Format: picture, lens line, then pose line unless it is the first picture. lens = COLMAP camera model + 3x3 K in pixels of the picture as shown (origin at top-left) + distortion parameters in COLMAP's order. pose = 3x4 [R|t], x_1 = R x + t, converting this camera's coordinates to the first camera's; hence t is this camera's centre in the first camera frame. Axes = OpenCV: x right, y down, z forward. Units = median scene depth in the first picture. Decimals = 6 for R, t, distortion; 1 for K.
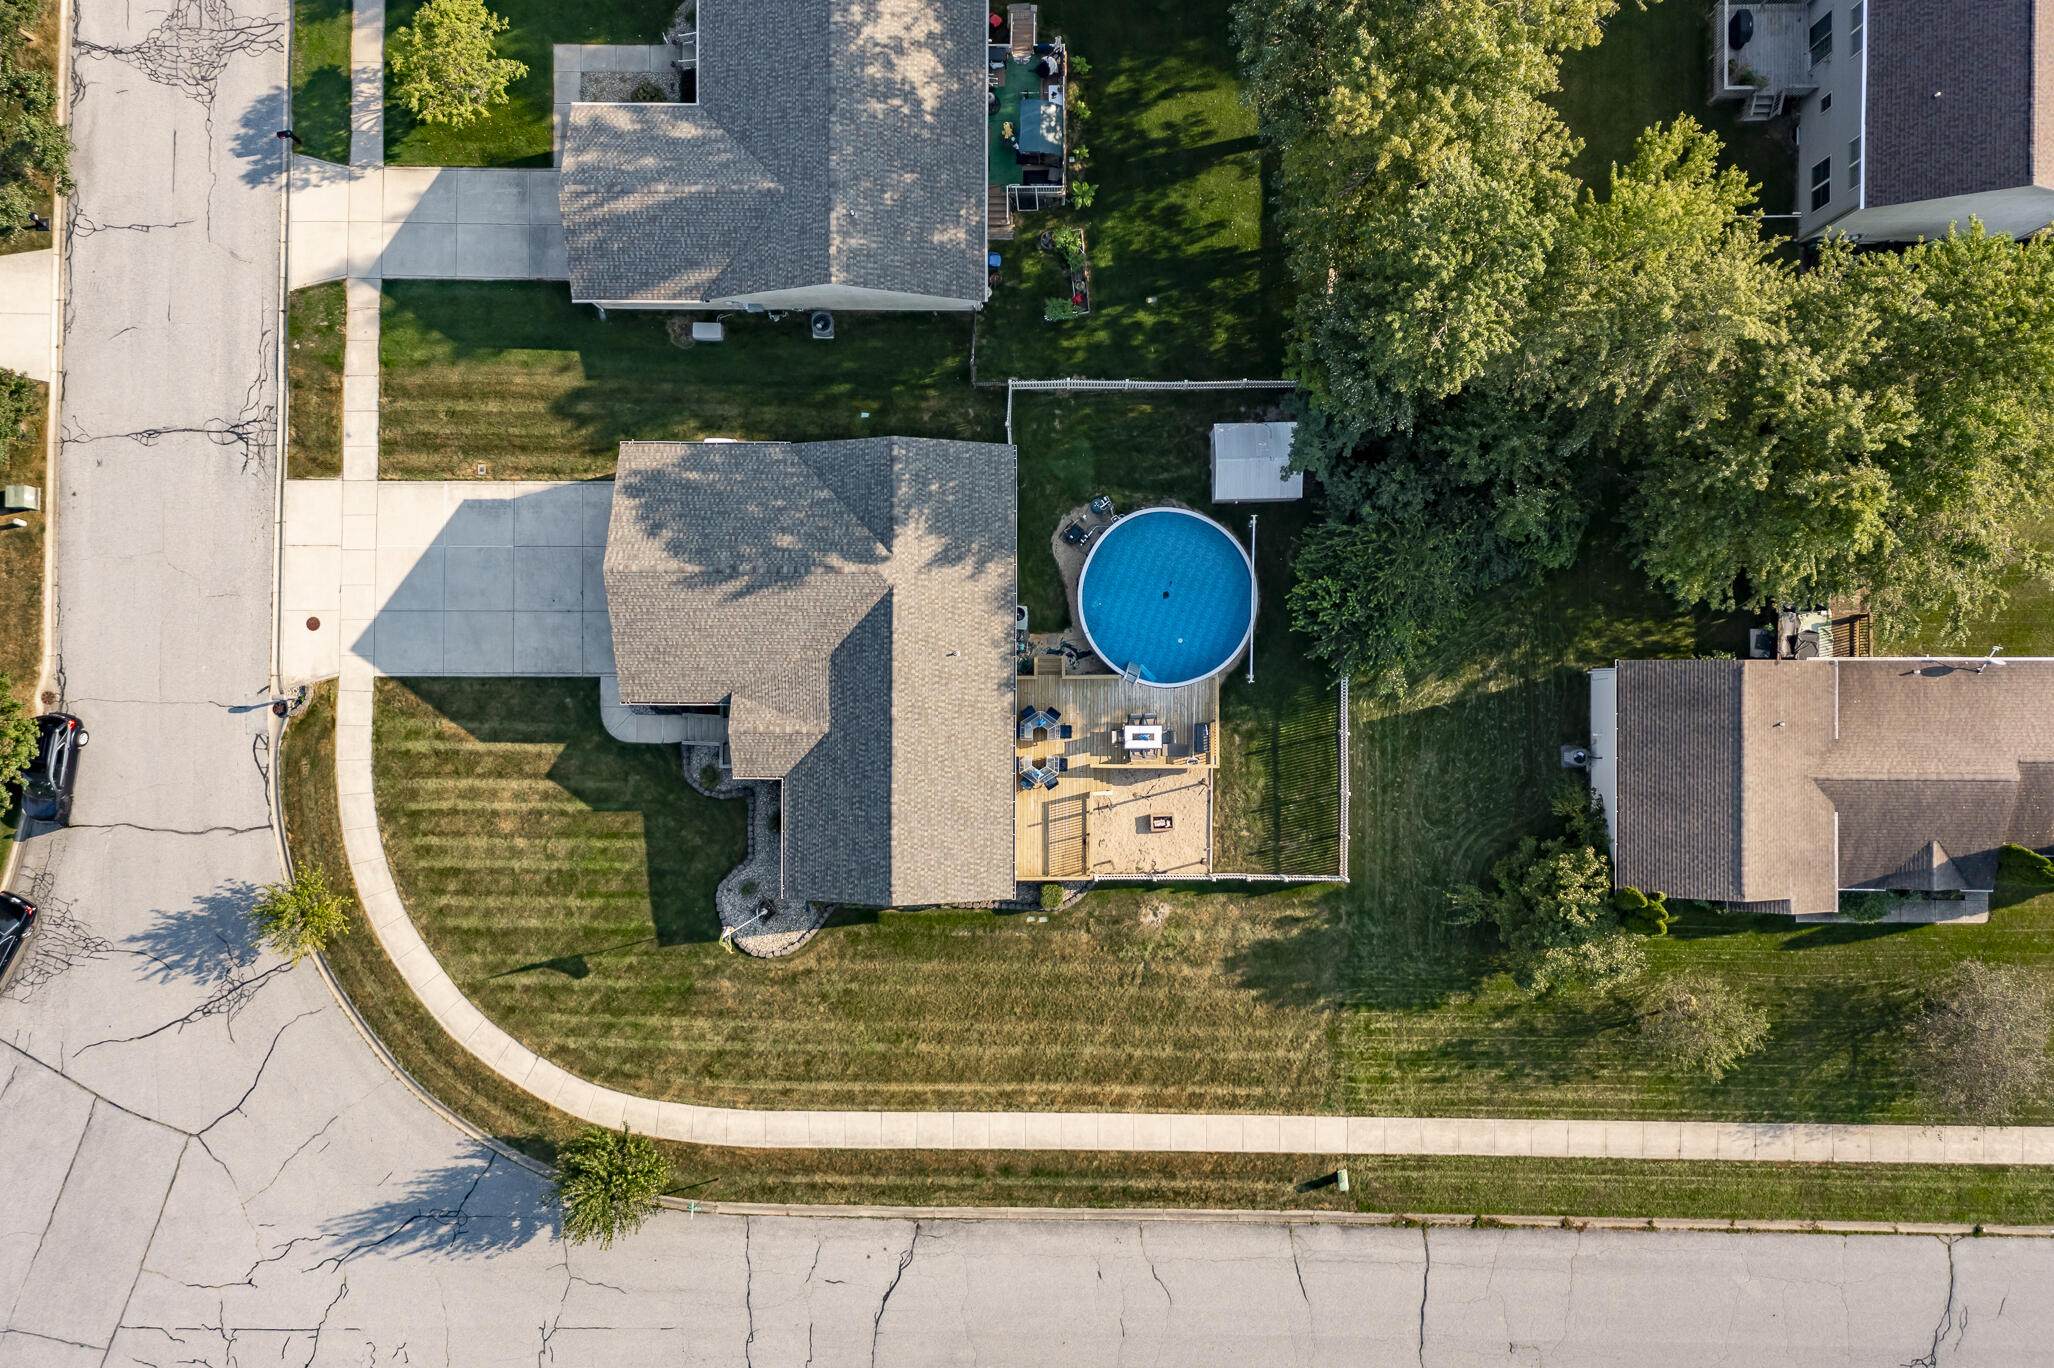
lens RADIAL K [[1649.4, 0, 1037.4], [0, 1649.4, 683.9], [0, 0, 1]] dist [0.039358, 0.003342]
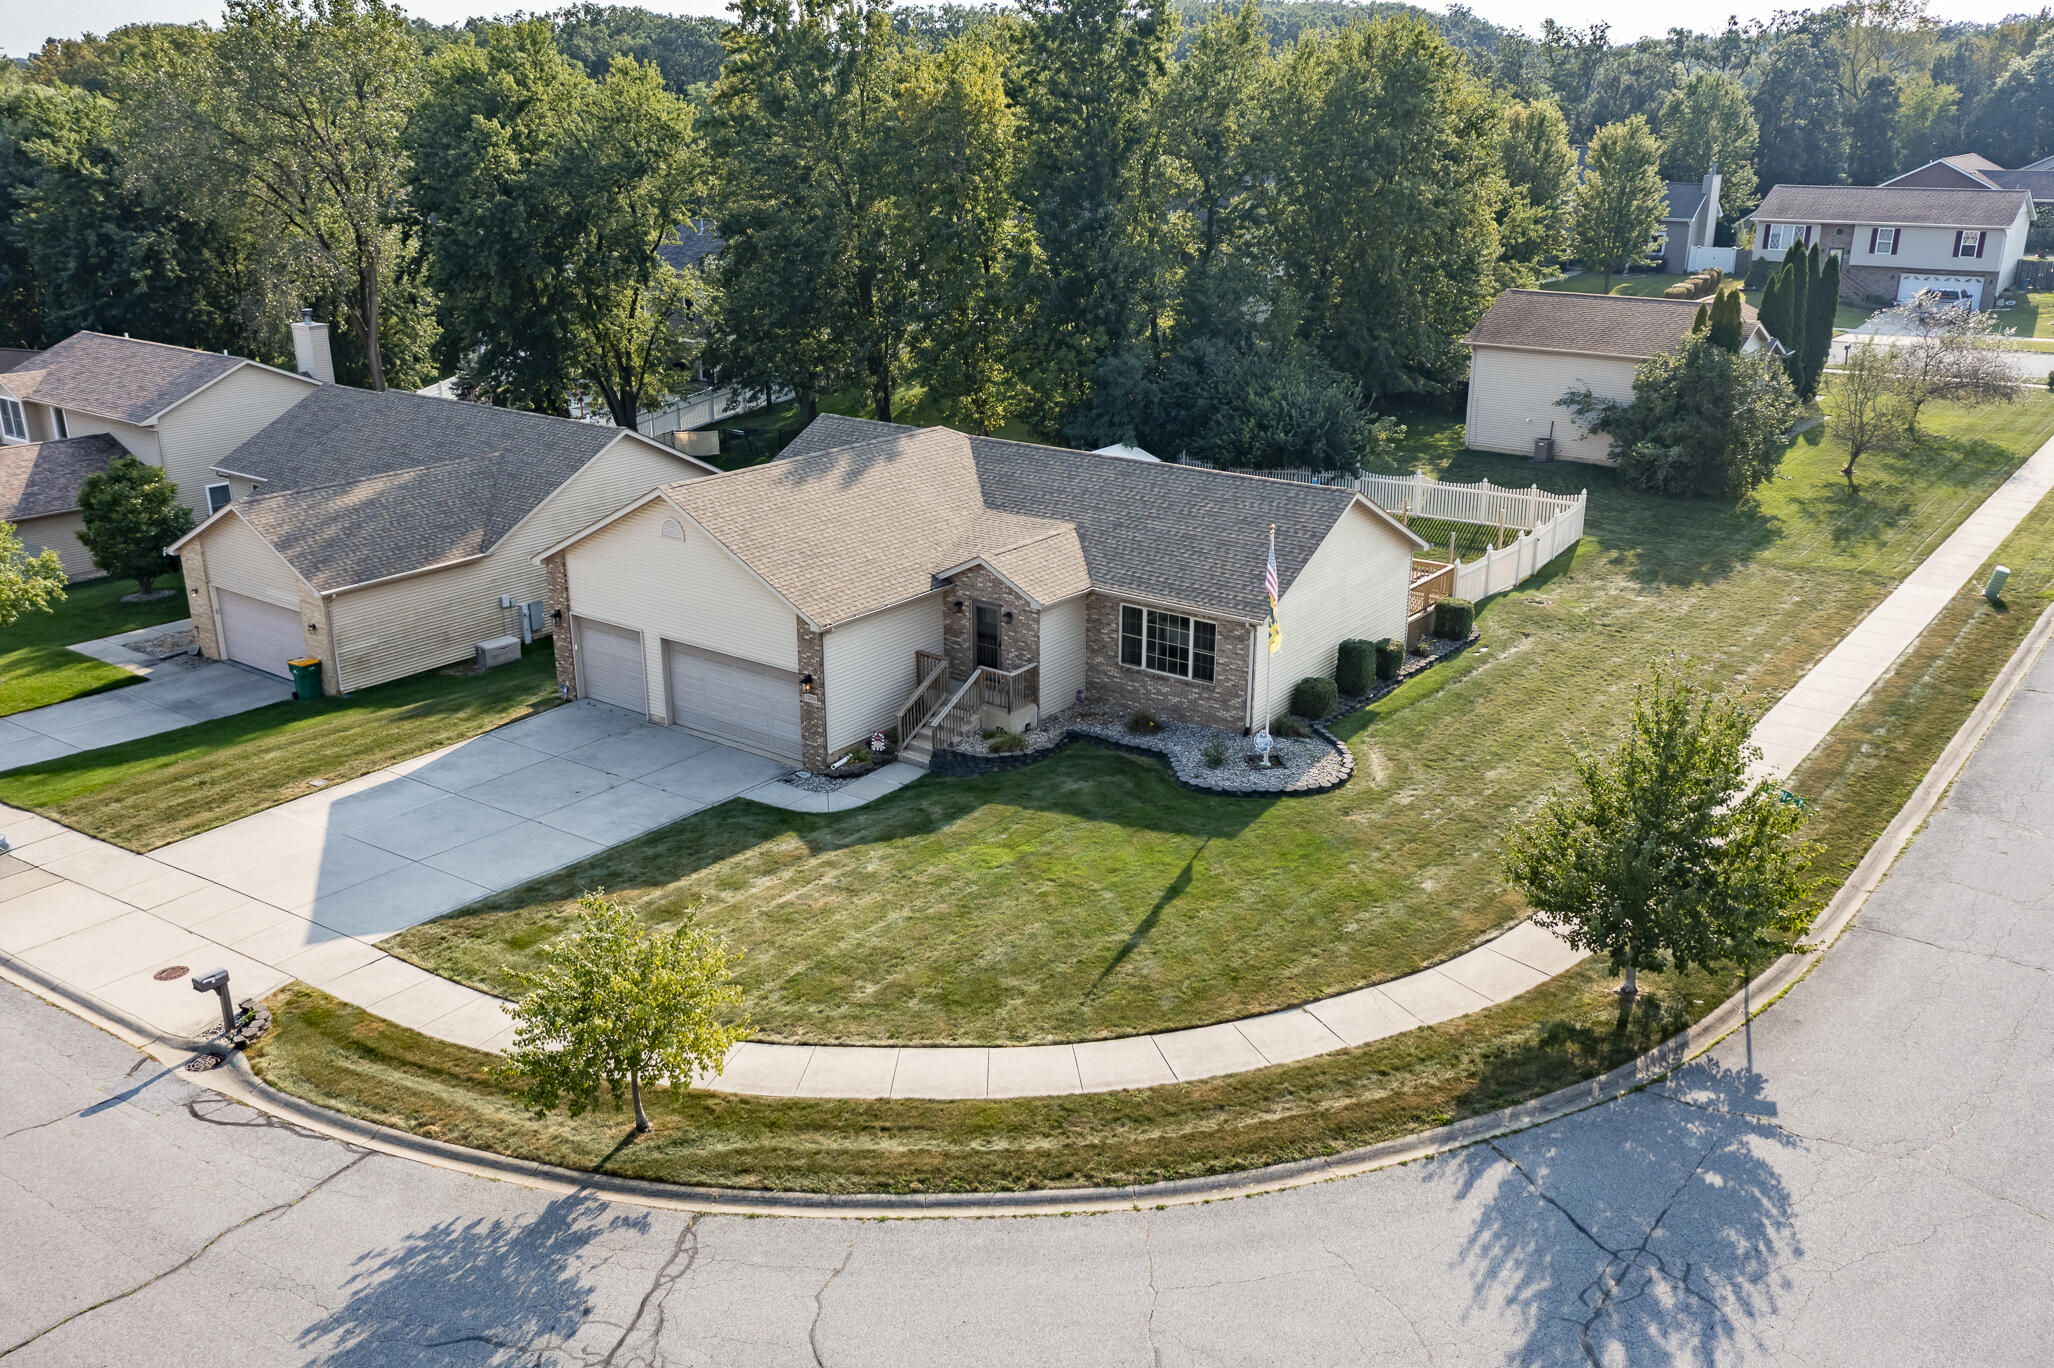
lens RADIAL K [[1762.6, 0, 1027.0], [0, 1762.6, 684.0], [0, 0, 1]] dist [0.030147, 0.001164]
pose [[0.597780, -0.237002, 0.765826, -0.654830], [0.801560, 0.191826, -0.566308, 0.400990], [-0.012689, 0.952383, 0.304641, 0.799211]]
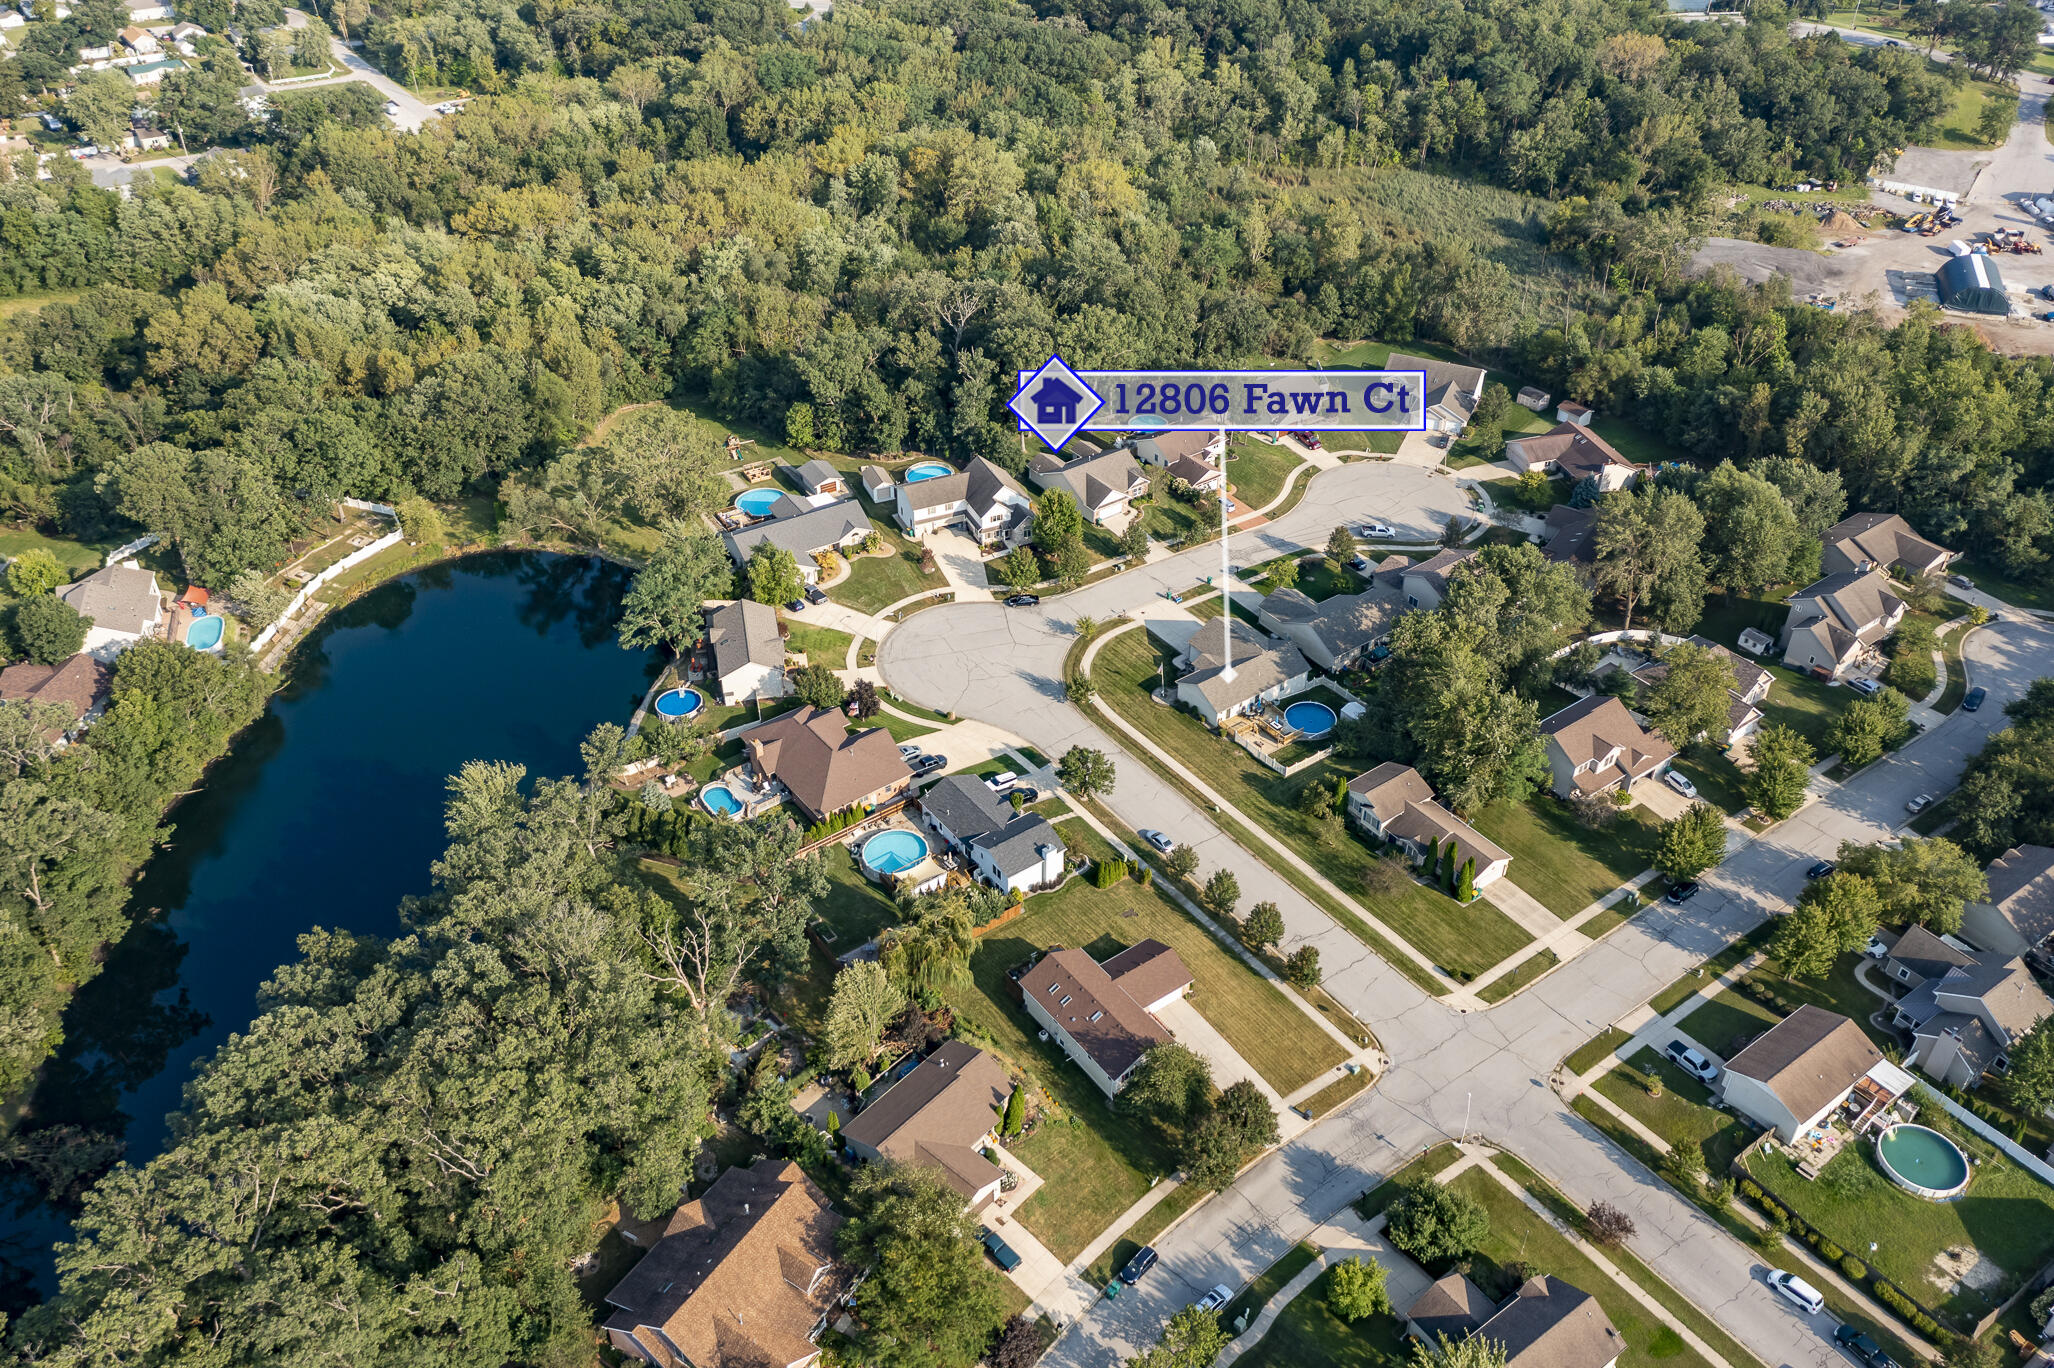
lens RADIAL K [[1612.6, 0, 1027.0], [0, 1612.6, 684.0], [0, 0, 1]] dist [0.028545, 0.000097]
pose [[0.589148, 0.499951, -0.634786, 1.812269], [-0.807977, 0.355972, -0.469529, 1.959204], [-0.008775, 0.789515, 0.613669, -1.104179]]
